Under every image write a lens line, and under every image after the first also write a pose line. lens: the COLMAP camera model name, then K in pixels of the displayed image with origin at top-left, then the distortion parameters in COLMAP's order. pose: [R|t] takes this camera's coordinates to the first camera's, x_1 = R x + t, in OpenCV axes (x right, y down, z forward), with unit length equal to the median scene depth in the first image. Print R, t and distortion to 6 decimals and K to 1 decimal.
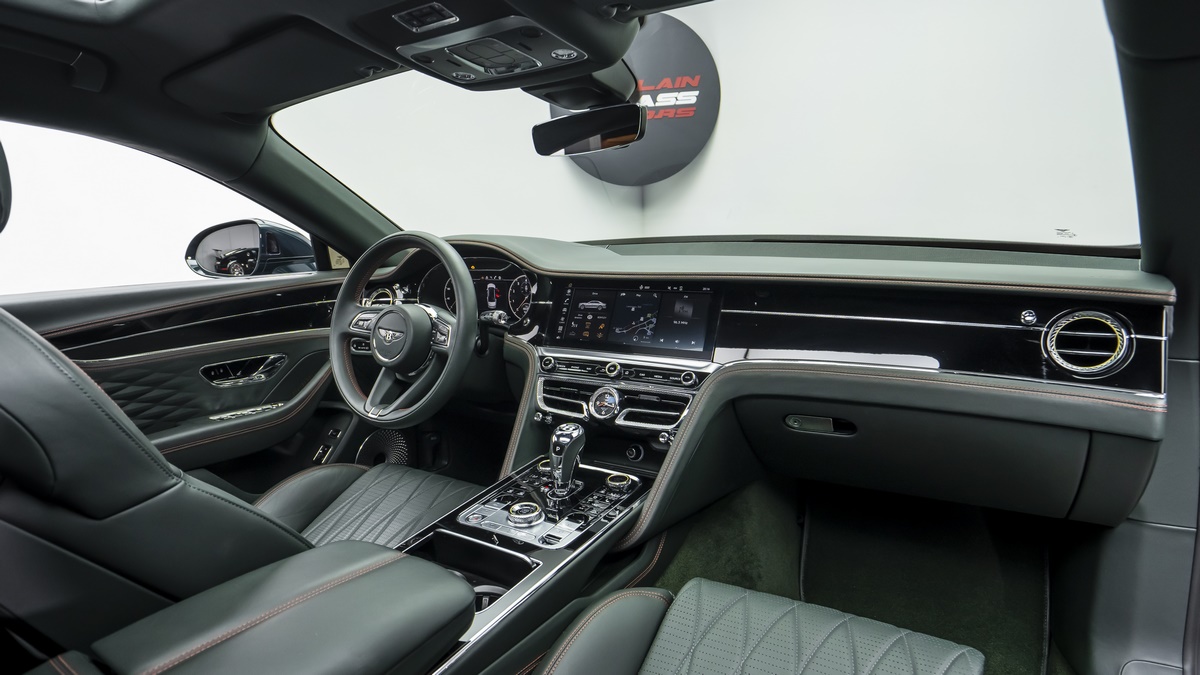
lens RADIAL K [[662.1, 0, 564.1], [0, 662.1, 340.7], [0, 0, 1]] dist [-0.005495, -0.000101]
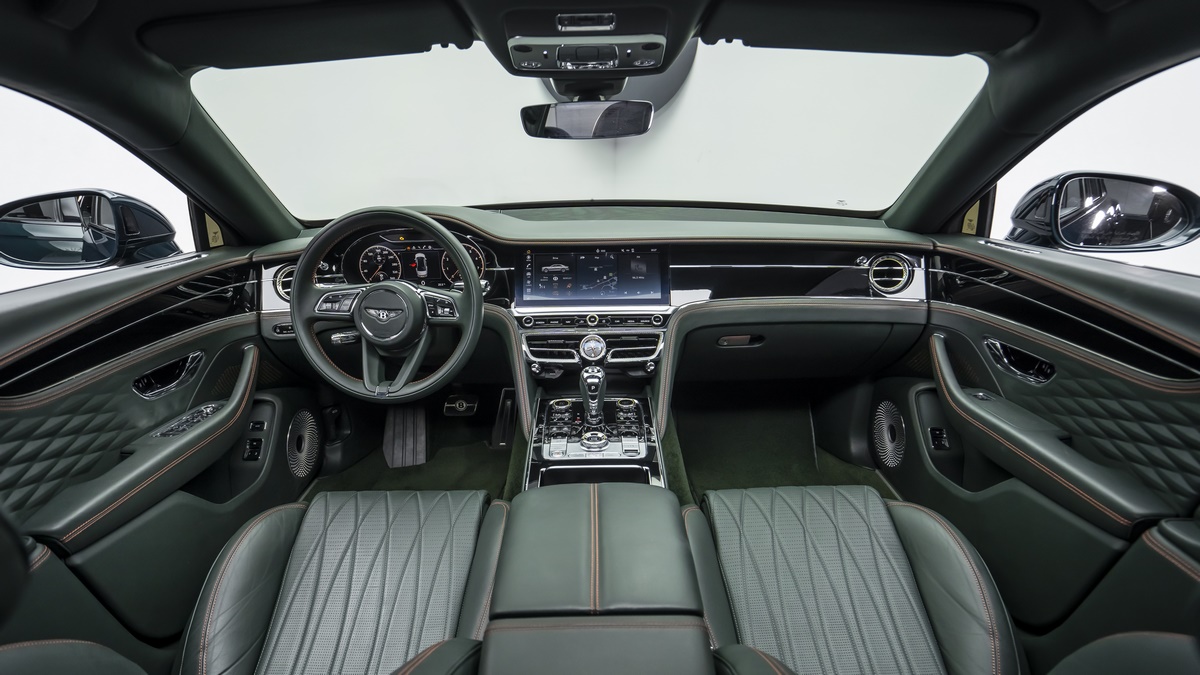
lens RADIAL K [[571.2, 0, 602.0], [0, 571.2, 416.7], [0, 0, 1]] dist [-0.038590, 0.000622]
pose [[0.814667, -0.211785, 0.539875, -0.490598], [0.082167, 0.963694, 0.254054, -0.049049], [-0.574078, -0.162609, 0.802491, 0.086747]]
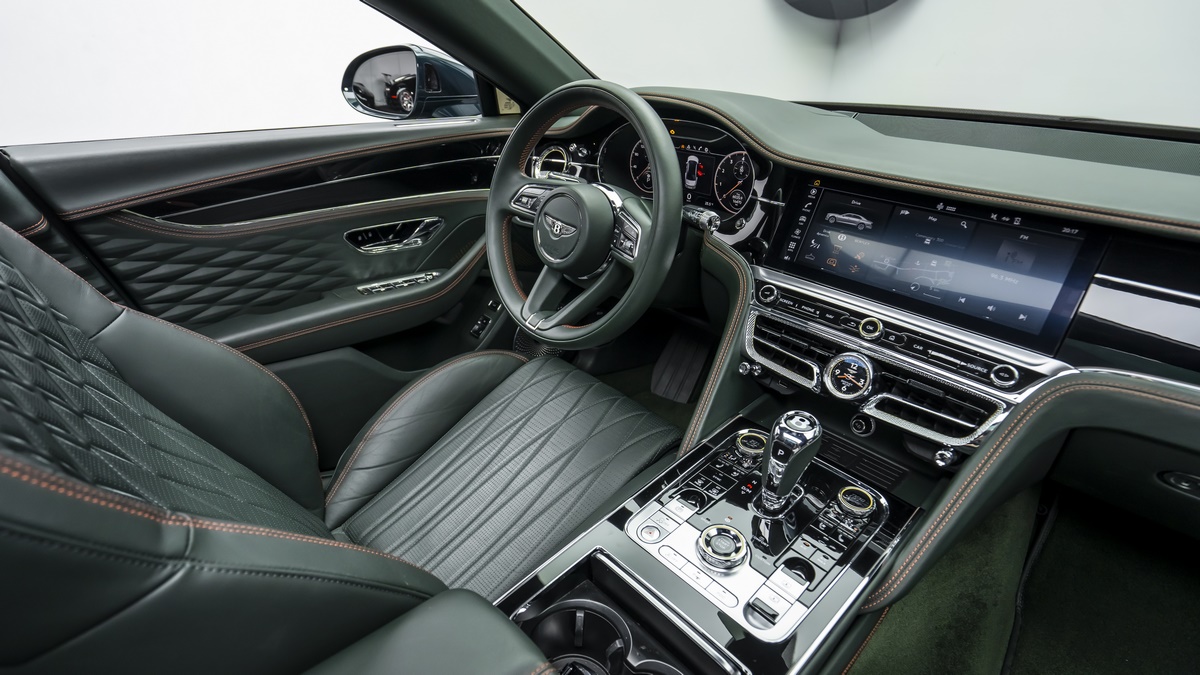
lens RADIAL K [[574.1, 0, 594.2], [0, 574.1, 330.0], [0, 0, 1]] dist [-0.026855, 0.000161]
pose [[0.974234, 0.145666, -0.172188, -0.093500], [-0.090395, 0.951641, 0.293611, -0.093220], [0.206631, -0.270481, 0.940289, 0.359803]]
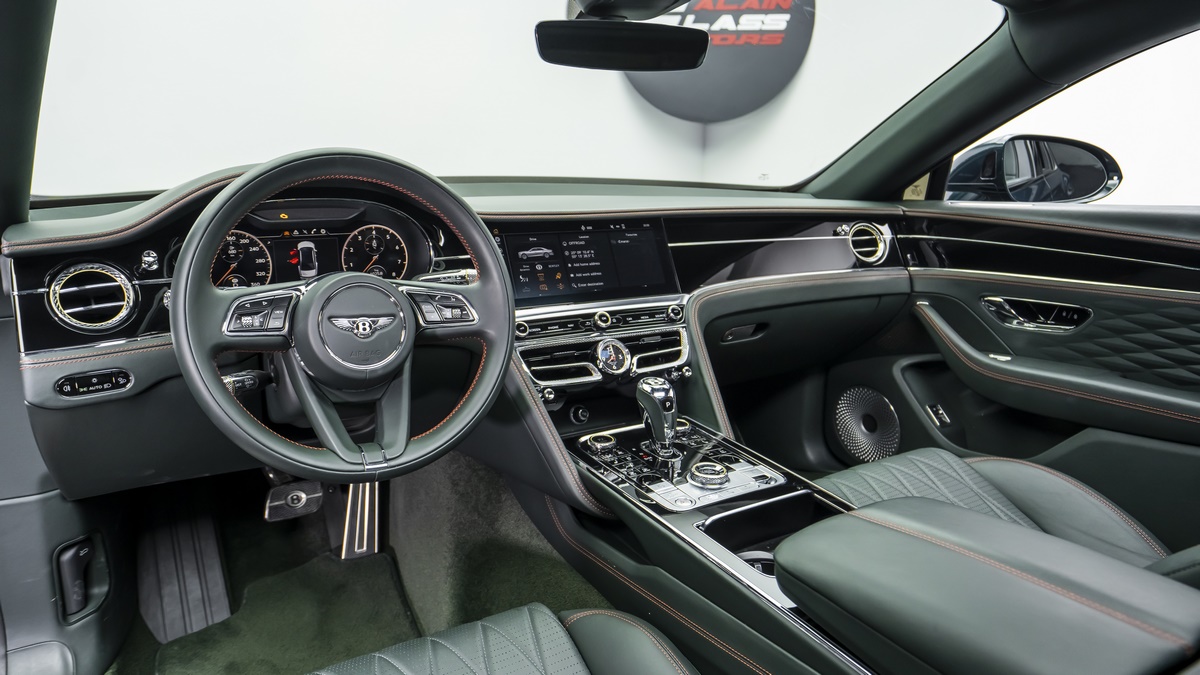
lens RADIAL K [[744.1, 0, 582.4], [0, 744.1, 340.1], [0, 0, 1]] dist [-0.023039, 0.043750]
pose [[0.417424, -0.160433, 0.894437, -0.772476], [0.141431, 0.983767, 0.110452, -0.040474], [-0.897638, 0.080396, 0.433338, 0.545027]]
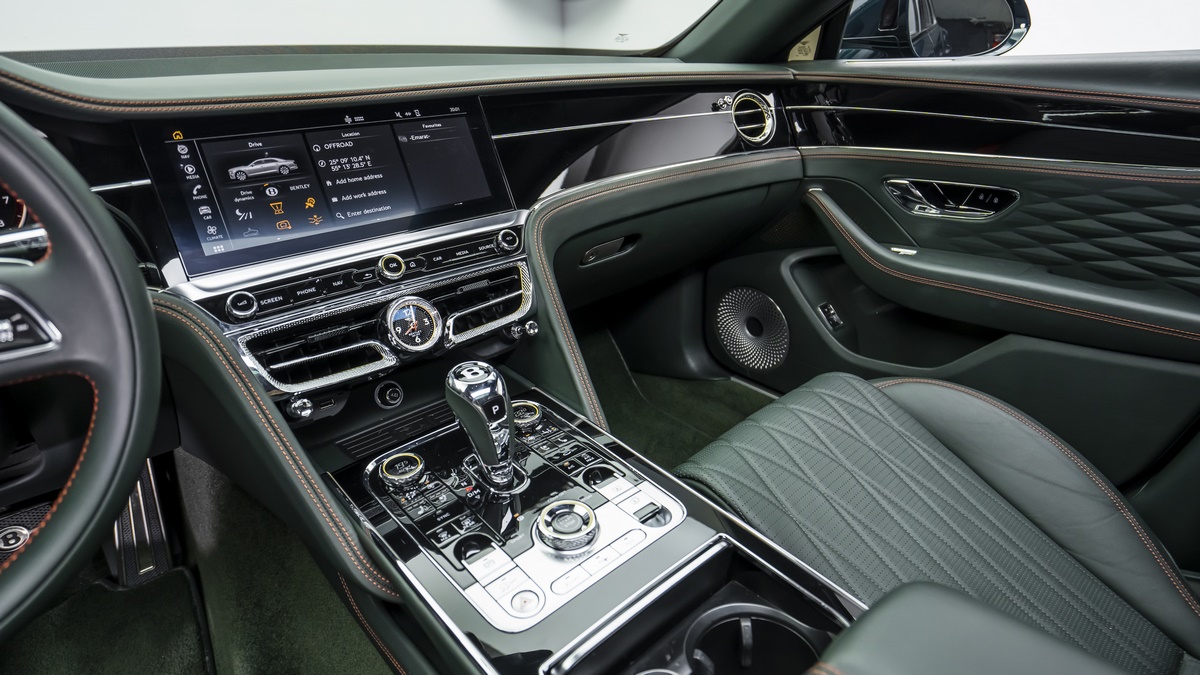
lens RADIAL K [[628.1, 0, 591.7], [0, 628.1, 338.5], [0, 0, 1]] dist [-0.048612, 0.034681]
pose [[0.239509, -0.373407, 0.896216, -0.362313], [0.191499, 0.923118, 0.333439, -0.042888], [-0.951821, 0.091763, 0.292602, 0.627948]]
